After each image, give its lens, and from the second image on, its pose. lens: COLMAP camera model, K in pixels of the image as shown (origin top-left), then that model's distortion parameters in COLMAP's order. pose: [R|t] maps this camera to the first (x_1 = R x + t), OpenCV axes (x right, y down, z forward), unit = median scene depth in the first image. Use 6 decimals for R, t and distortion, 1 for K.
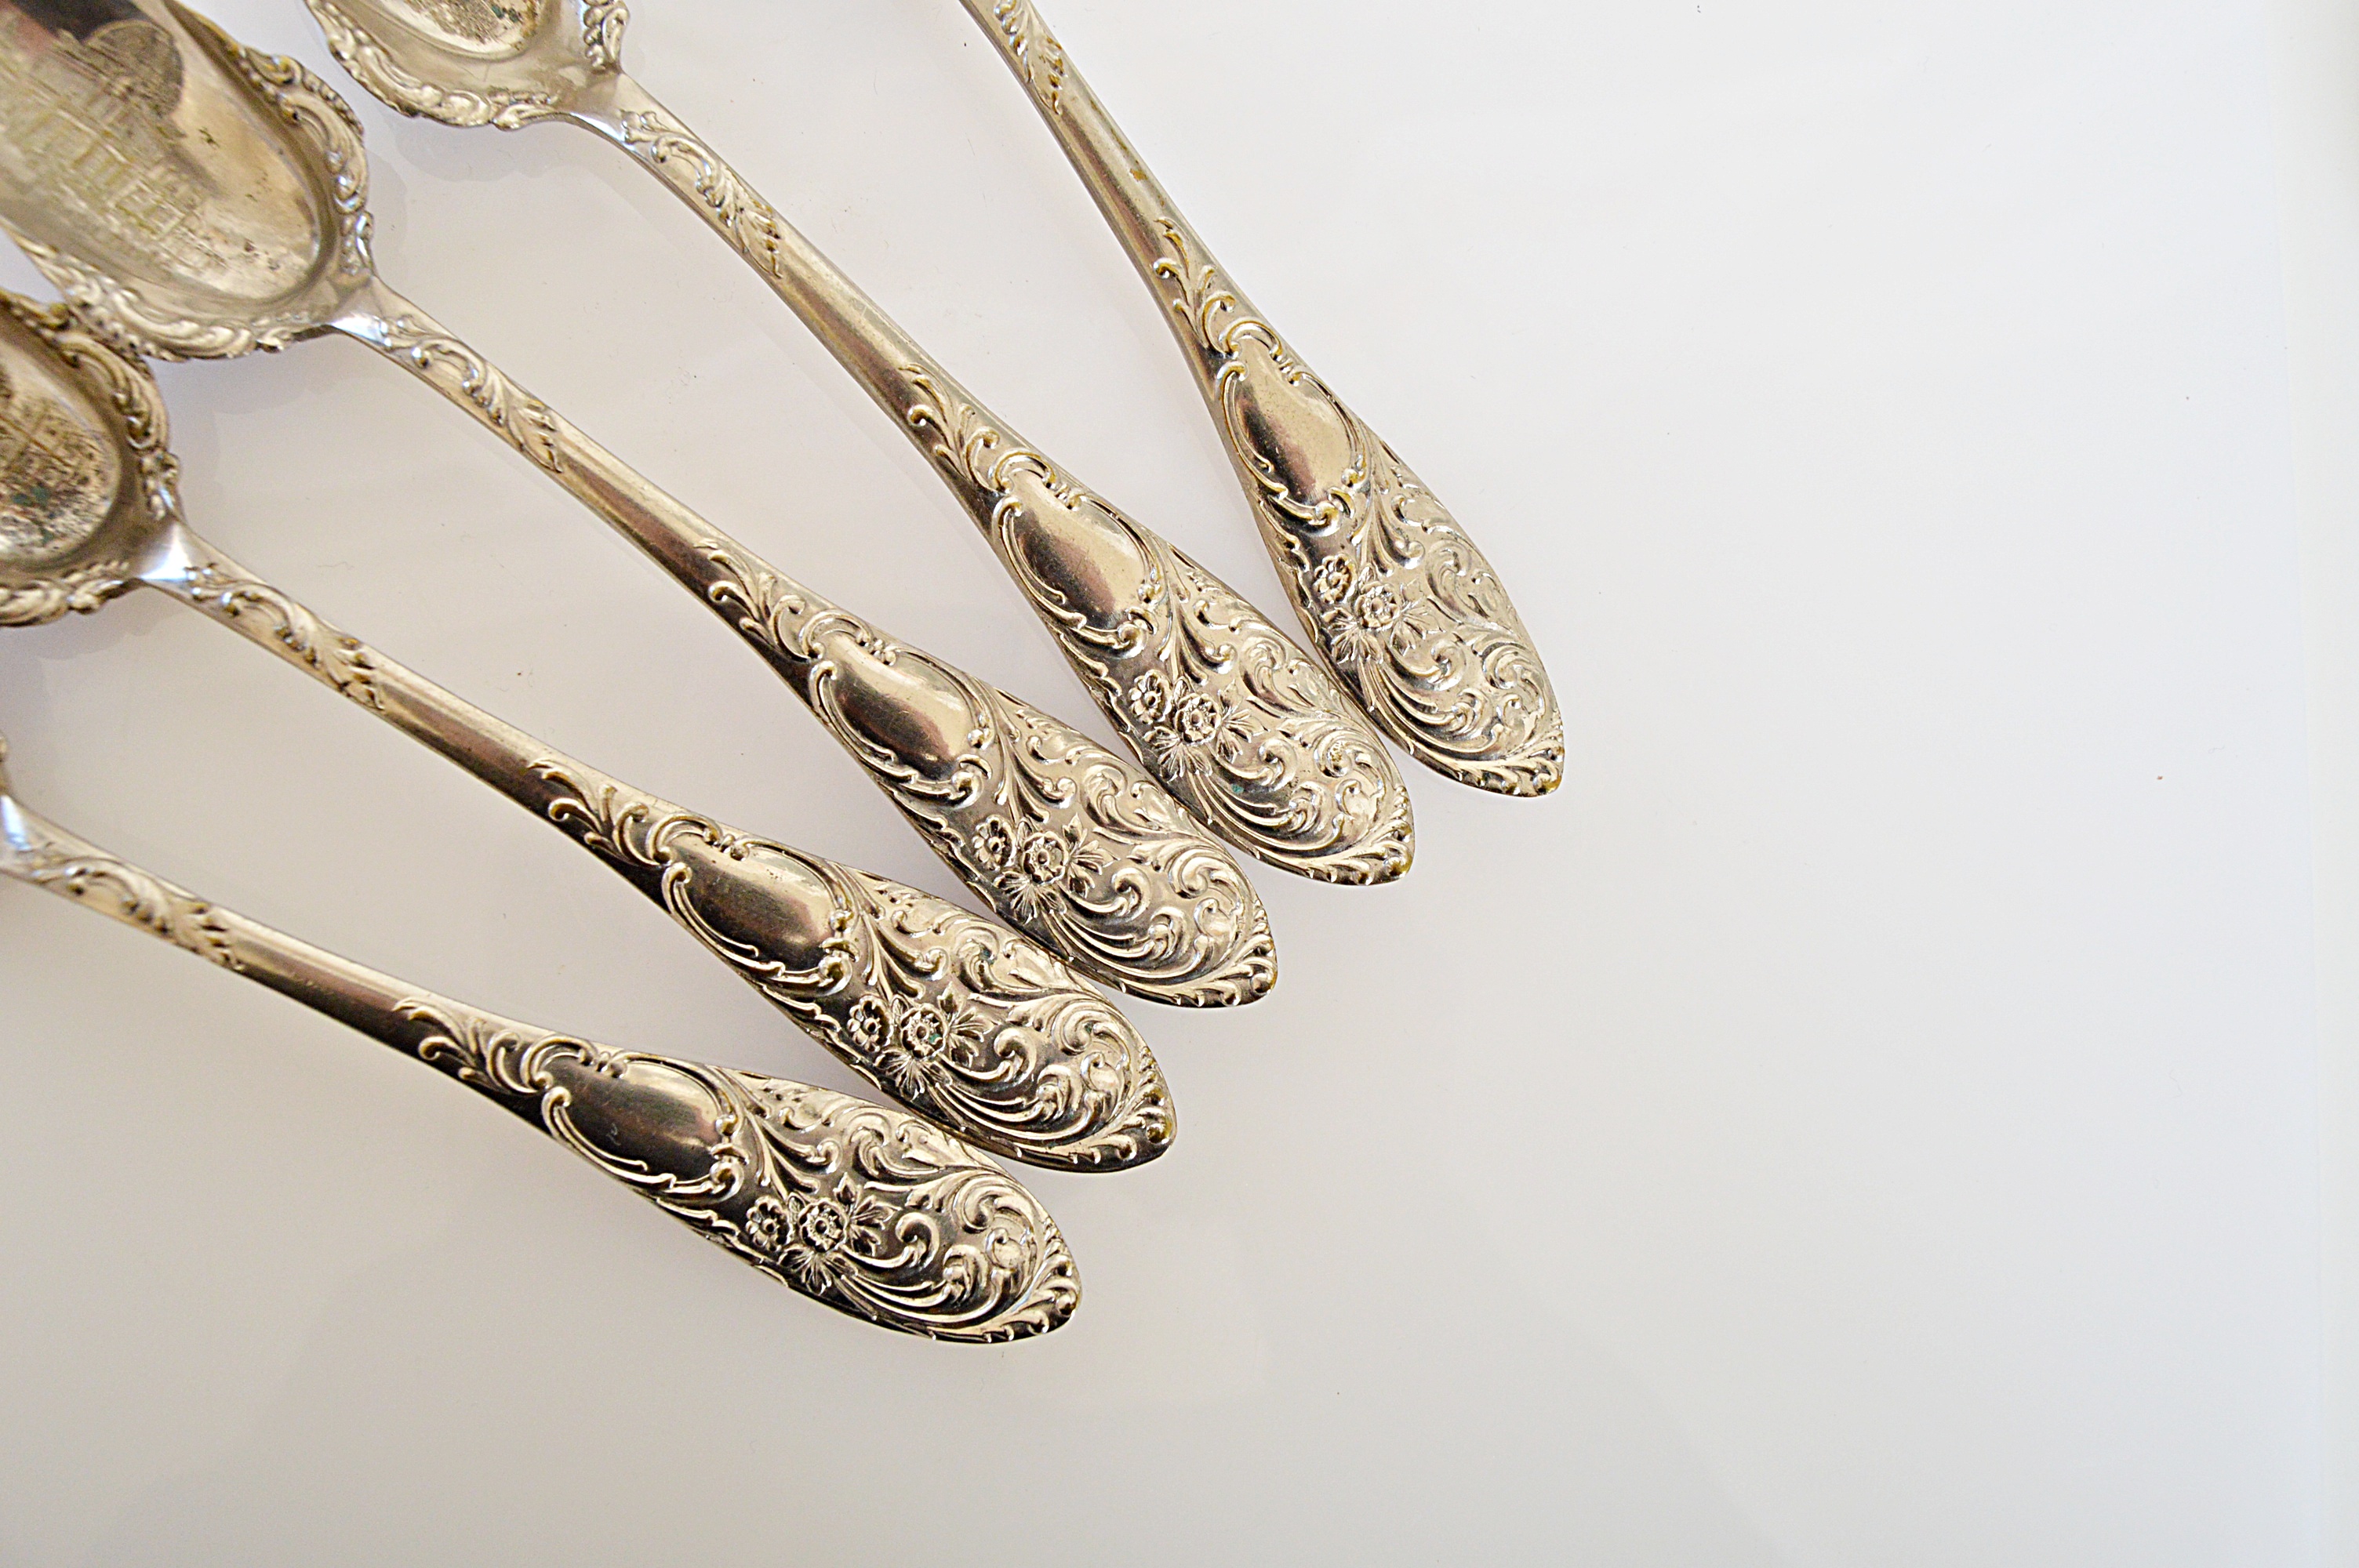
lens RADIAL K [[1795.5, 0, 1179.5], [0, 1795.5, 784.0], [0, 0, 1]] dist [-0.126613, 0.054768]
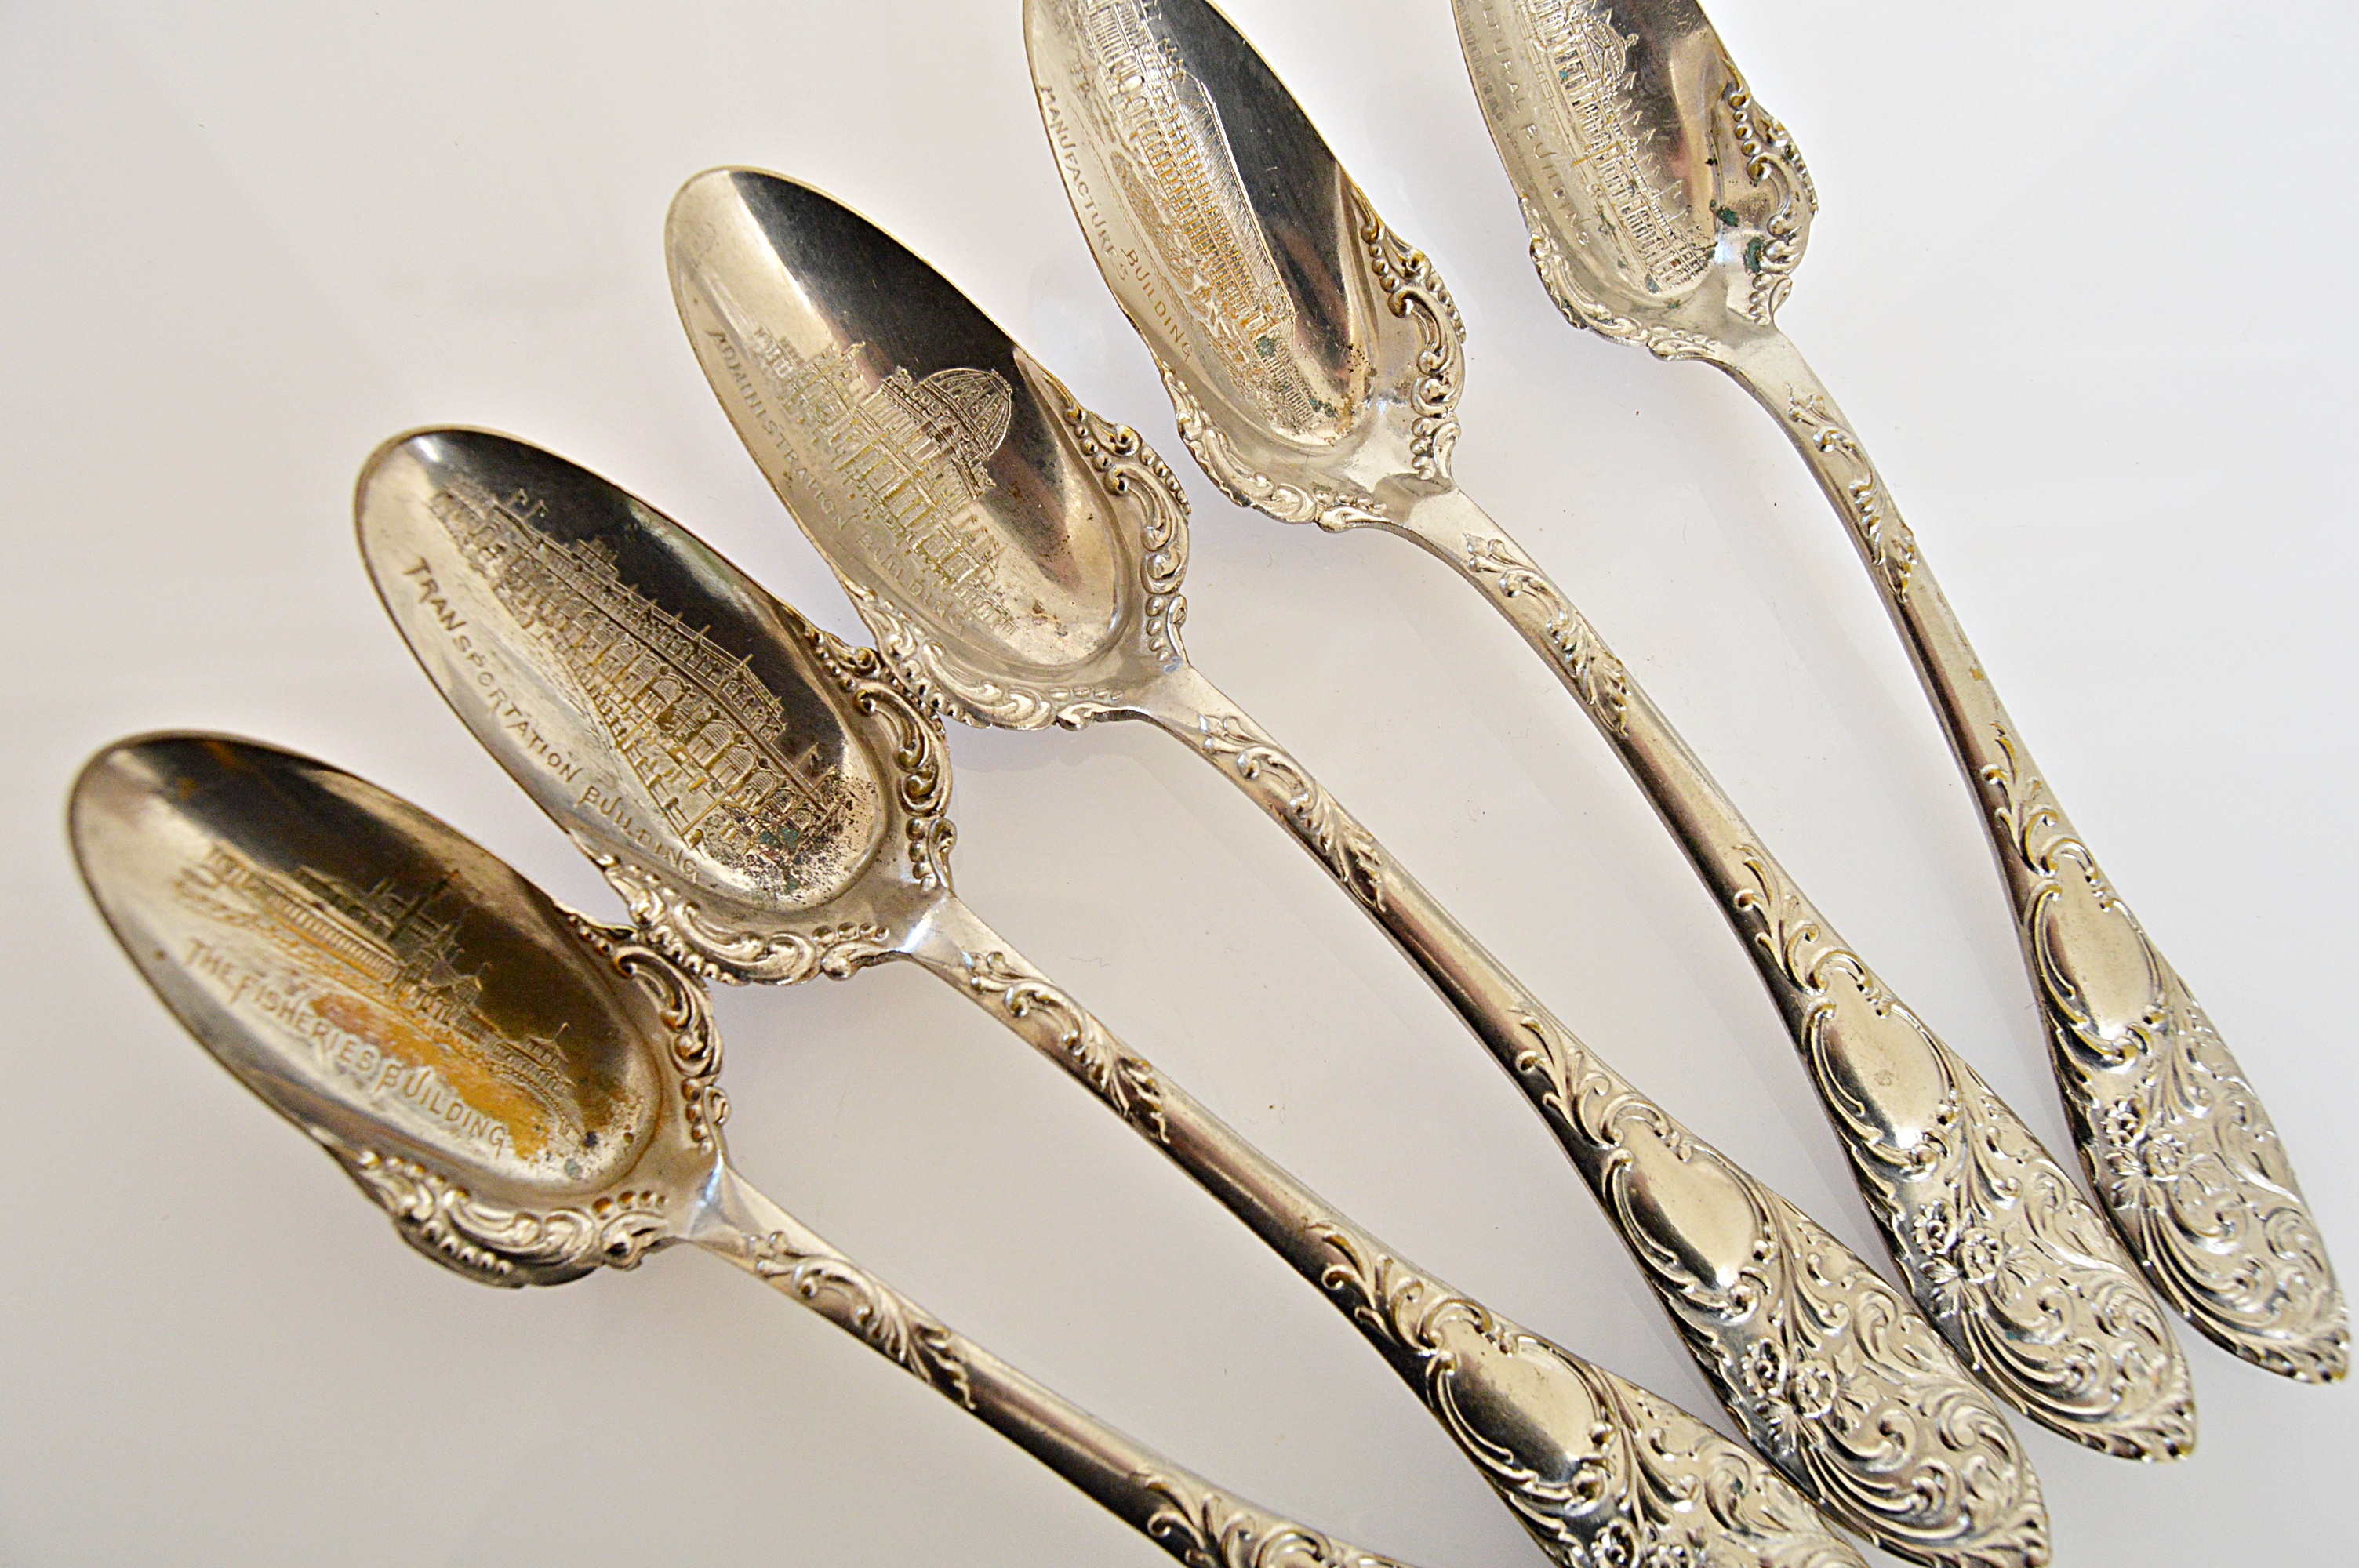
lens RADIAL K [[1795.5, 0, 1179.5], [0, 1795.5, 784.0], [0, 0, 1]] dist [-0.126613, 0.054768]
pose [[0.986835, 0.137166, -0.085691, -0.367217], [-0.148835, 0.977530, -0.149275, -0.081515], [0.063290, 0.160063, 0.985076, 0.047212]]
